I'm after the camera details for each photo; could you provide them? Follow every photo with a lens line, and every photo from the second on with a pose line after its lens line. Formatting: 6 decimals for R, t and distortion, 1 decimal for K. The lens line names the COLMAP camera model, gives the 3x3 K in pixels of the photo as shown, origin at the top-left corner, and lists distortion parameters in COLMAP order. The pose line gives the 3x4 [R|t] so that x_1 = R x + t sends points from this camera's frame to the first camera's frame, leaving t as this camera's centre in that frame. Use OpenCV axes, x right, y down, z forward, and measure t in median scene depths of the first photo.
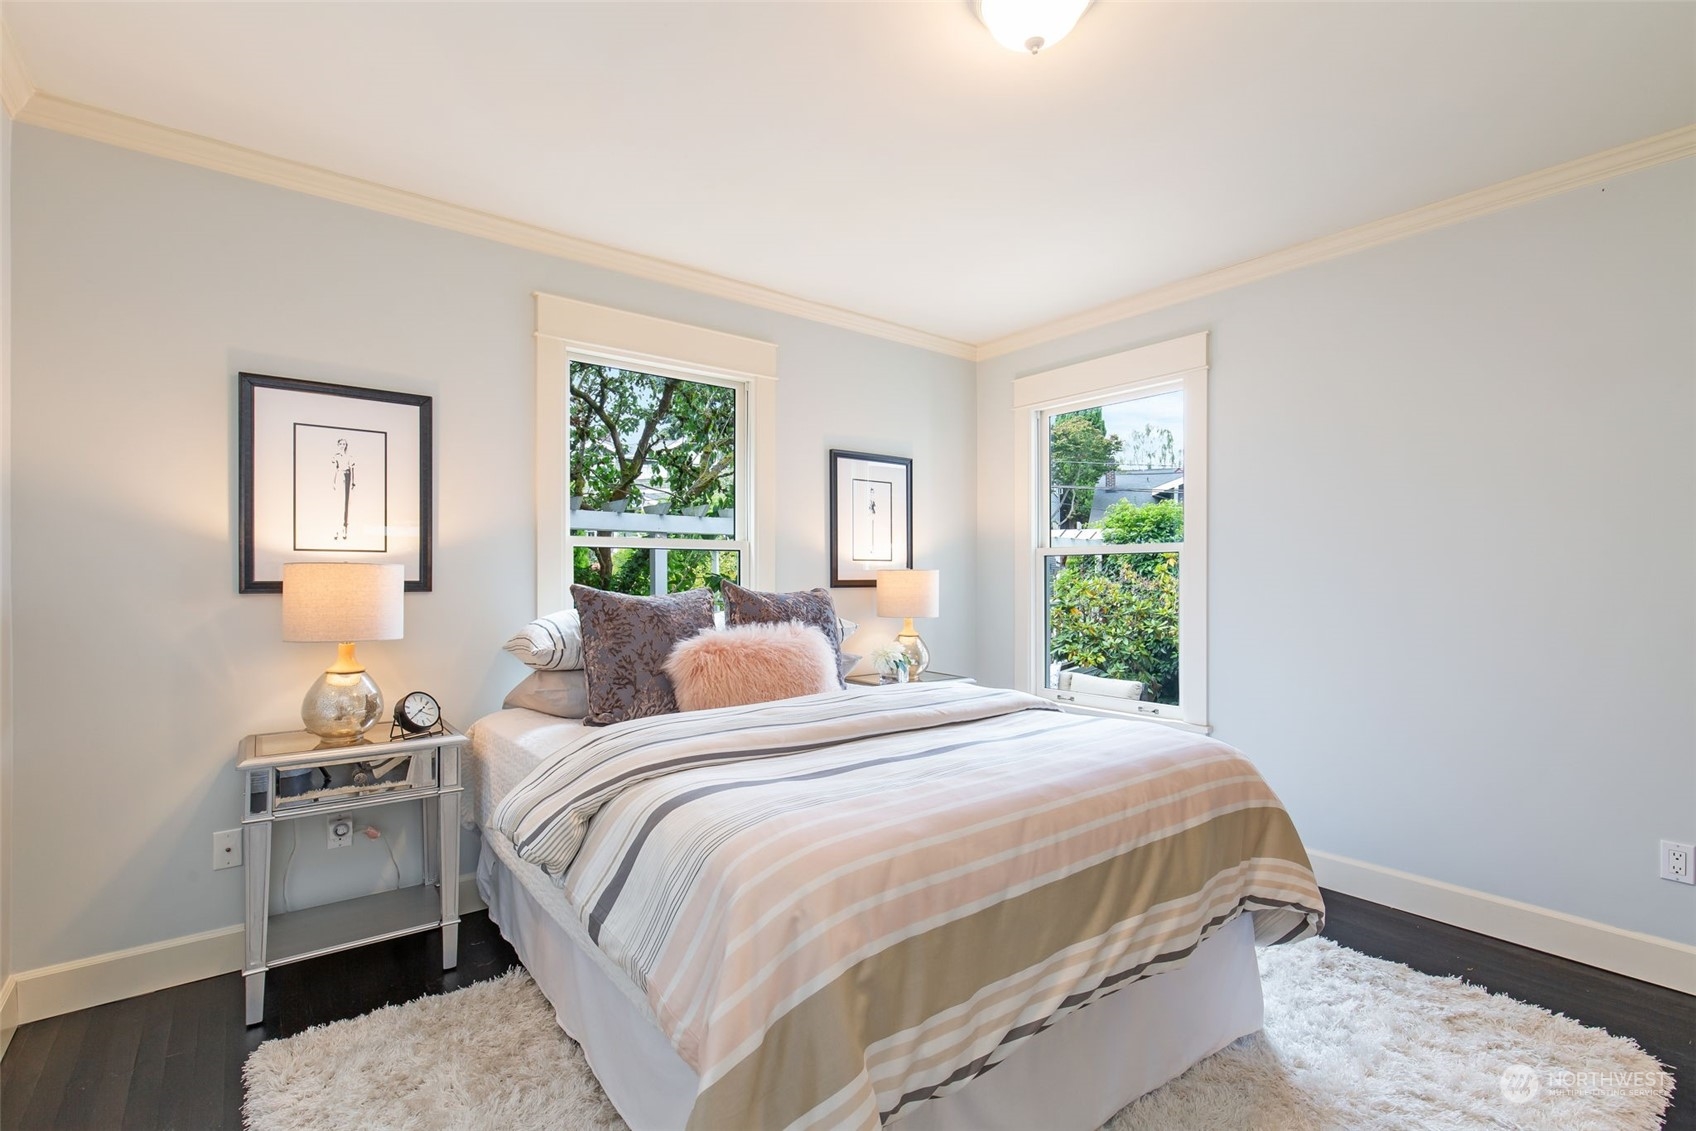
lens RADIAL K [[765.0, 0, 848.0], [0, 765.0, 565.5], [0, 0, 1]] dist [-0.001101, -0.000177]
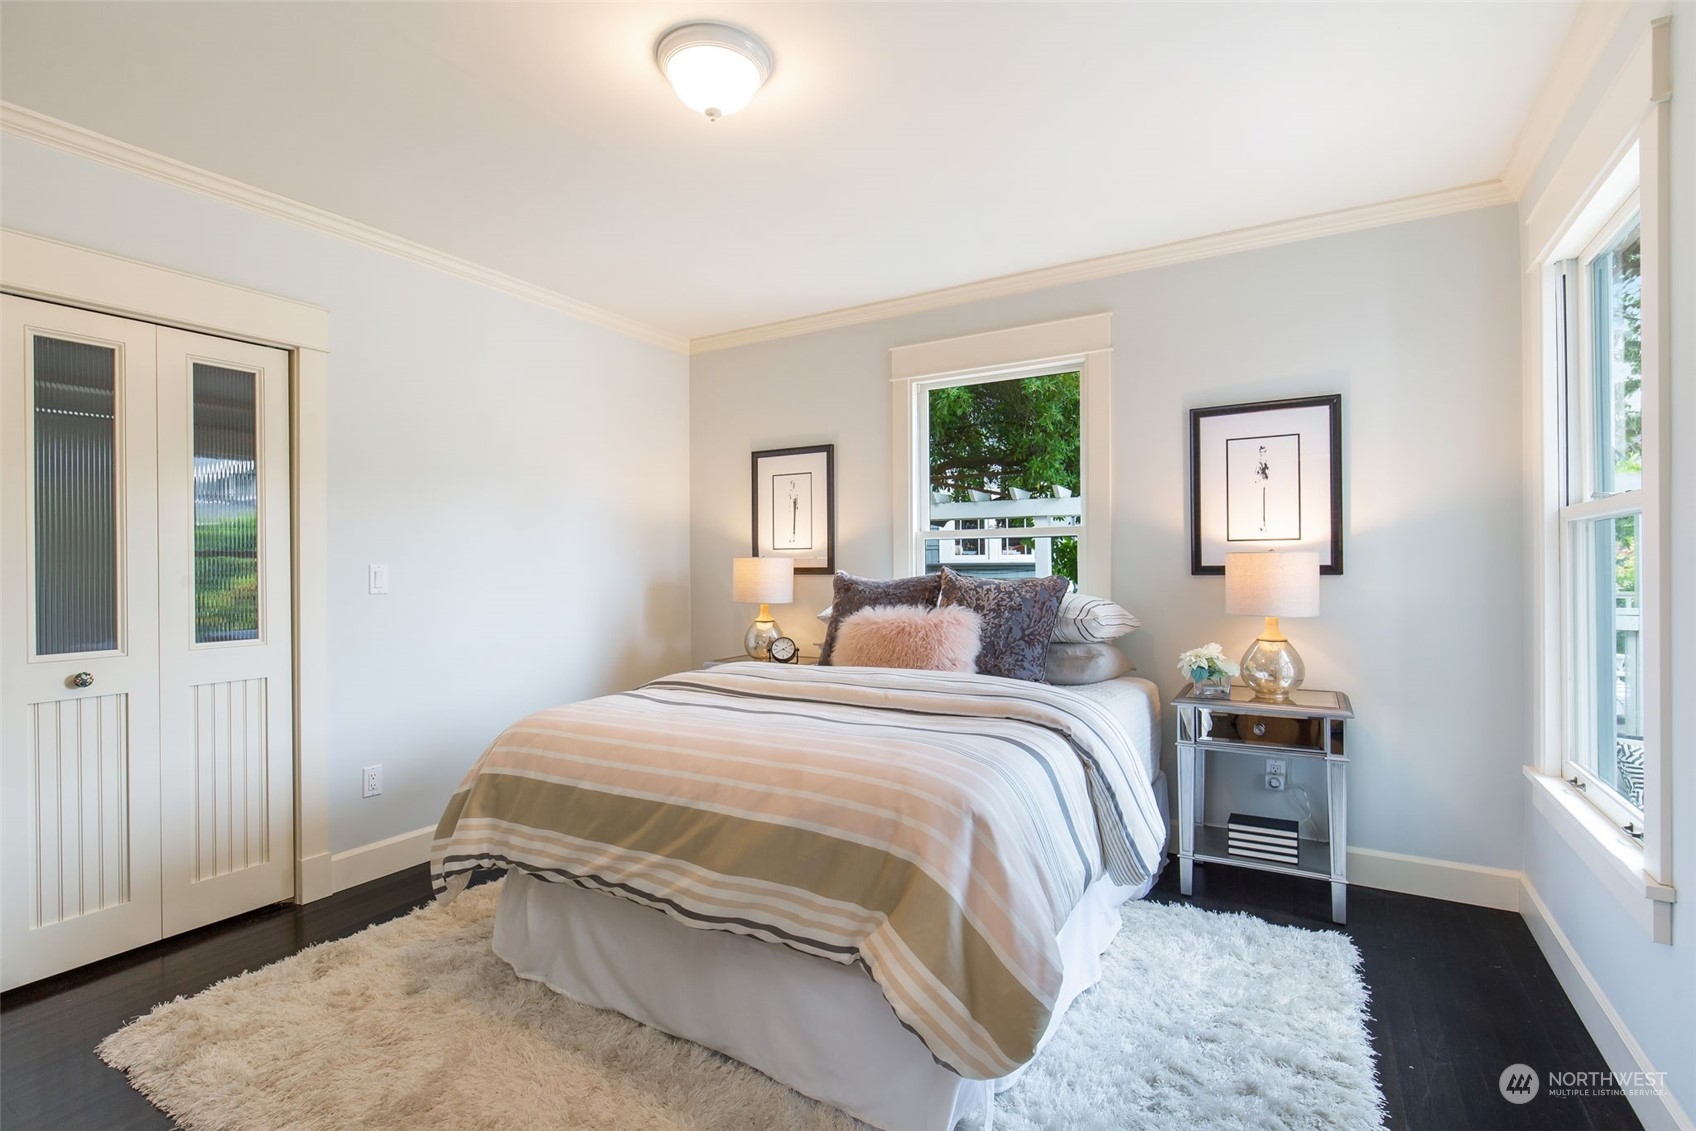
lens RADIAL K [[765.0, 0, 848.0], [0, 765.0, 565.5], [0, 0, 1]] dist [-0.001101, -0.000177]
pose [[0.379008, -0.002037, -0.925391, 0.904496], [0.020939, 0.999760, 0.006375, 0.008787], [0.925157, -0.021793, 0.378959, 0.482243]]
